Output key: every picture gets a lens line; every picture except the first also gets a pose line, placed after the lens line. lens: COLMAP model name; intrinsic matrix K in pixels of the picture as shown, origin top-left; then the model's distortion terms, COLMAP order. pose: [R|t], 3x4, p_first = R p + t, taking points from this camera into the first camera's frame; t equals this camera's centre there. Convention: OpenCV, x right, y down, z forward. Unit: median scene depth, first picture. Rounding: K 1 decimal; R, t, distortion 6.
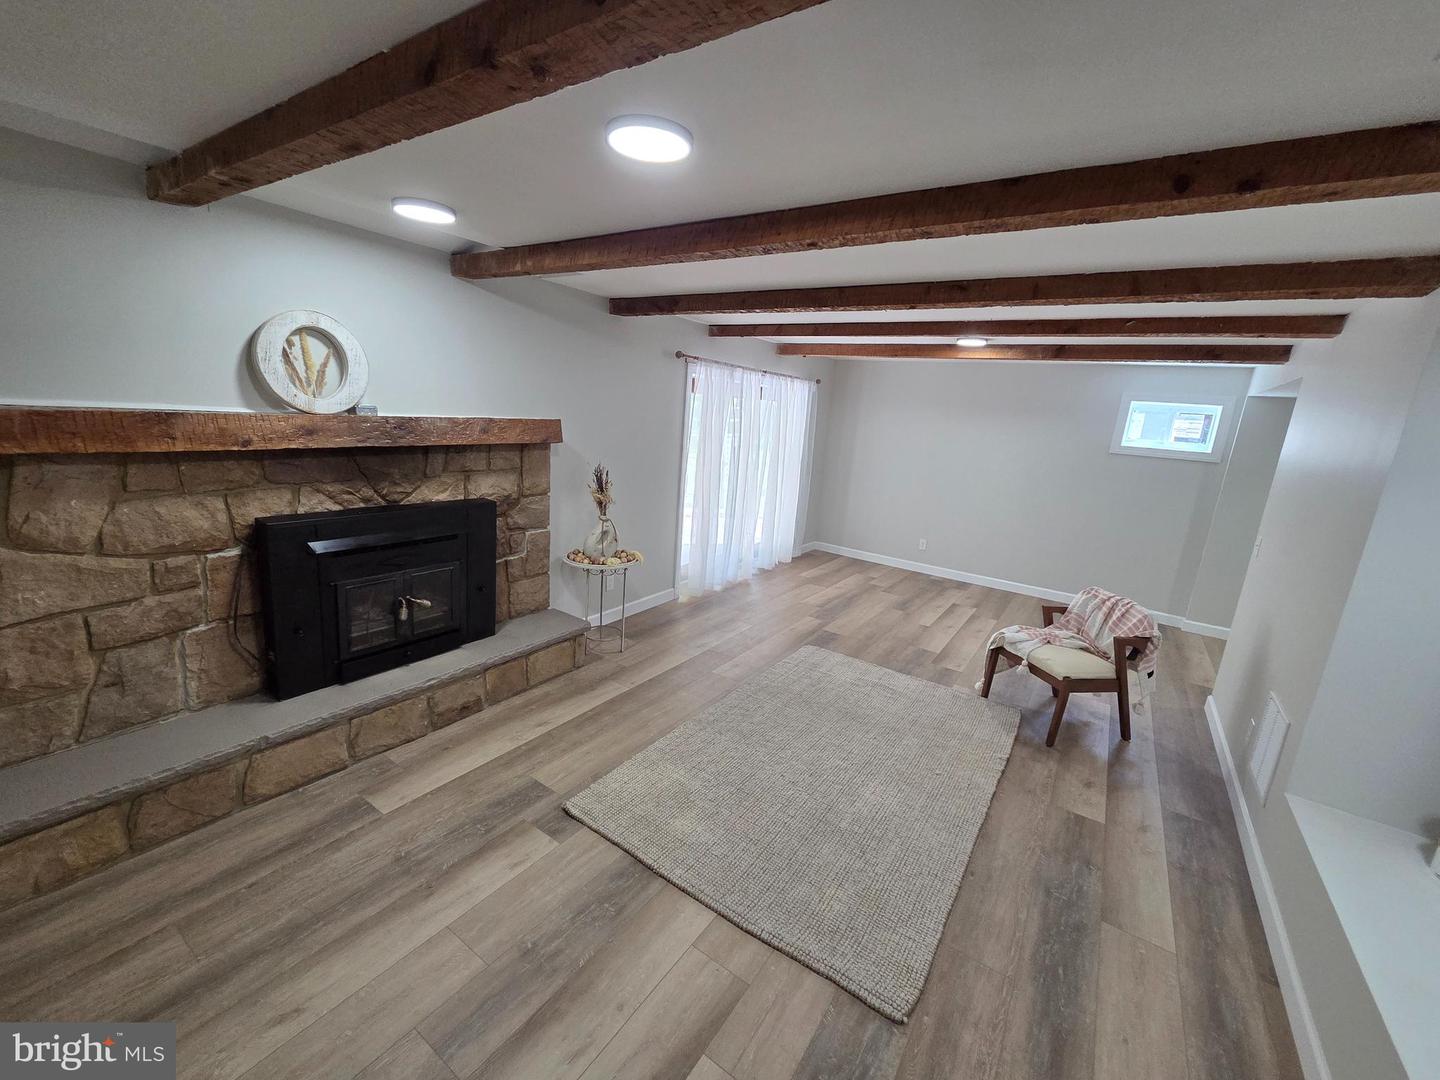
lens RADIAL K [[589.2, 0, 719.3], [0, 589.2, 541.1], [0, 0, 1]] dist [0.008398, 0.000039]
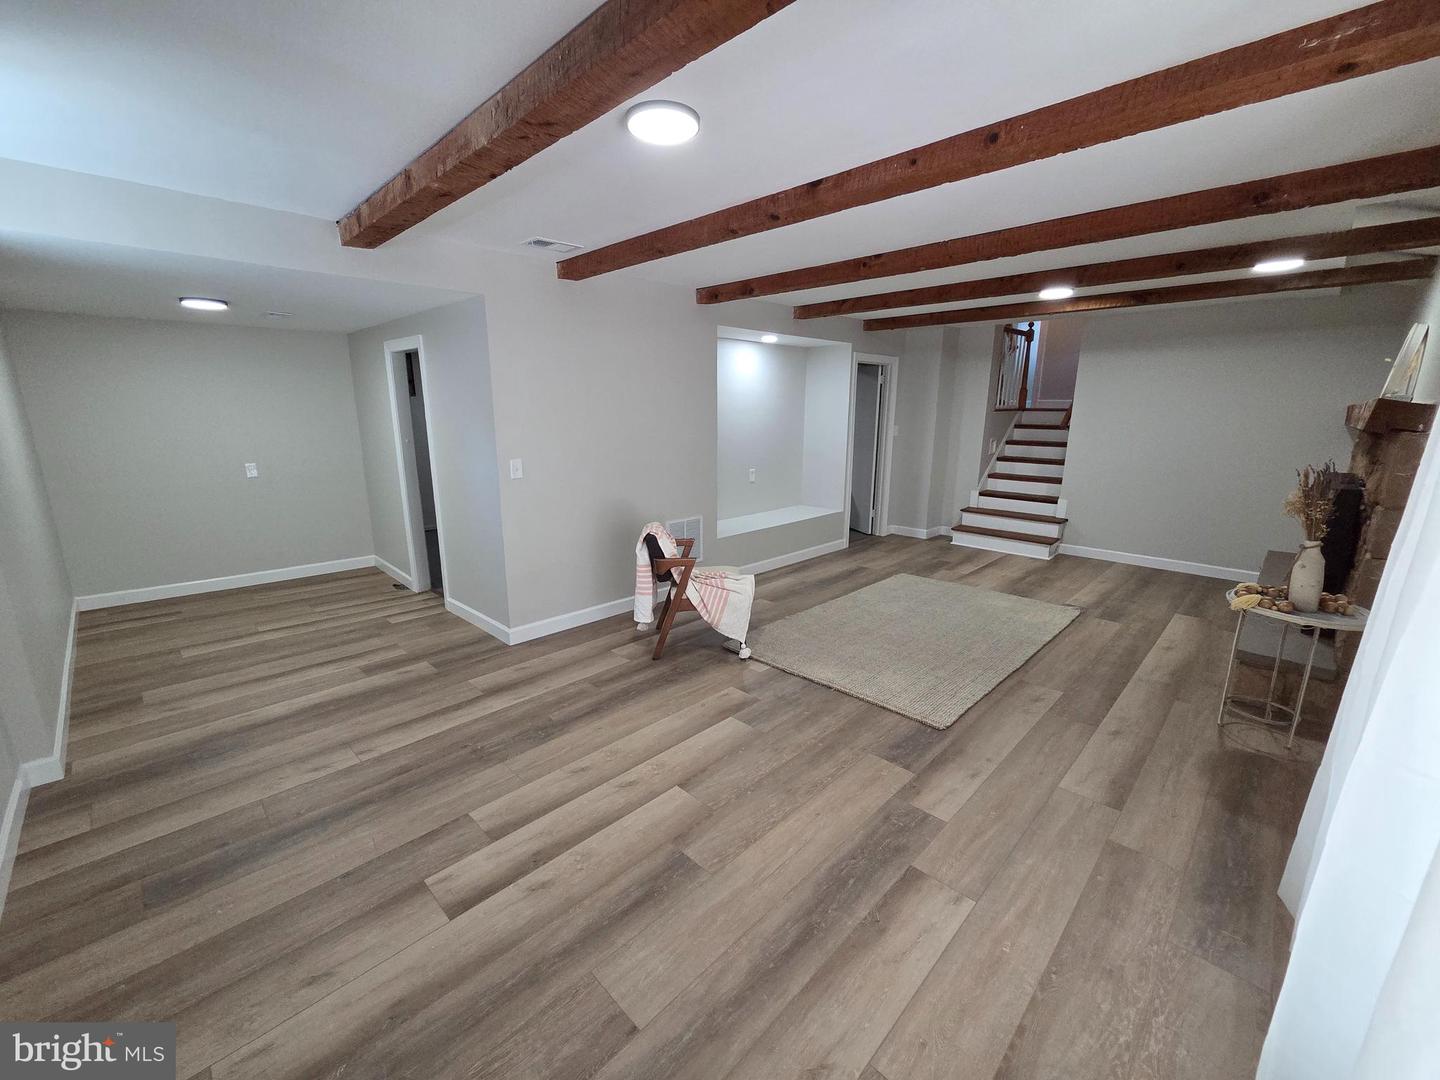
lens RADIAL K [[589.2, 0, 719.7], [0, 589.2, 544.1], [0, 0, 1]] dist [0.008398, 0.000039]
pose [[-0.980271, -0.120243, 0.156876, 0.283339], [-0.038072, 0.893678, 0.447091, -0.254029], [-0.193956, 0.432298, -0.880624, 1.393024]]
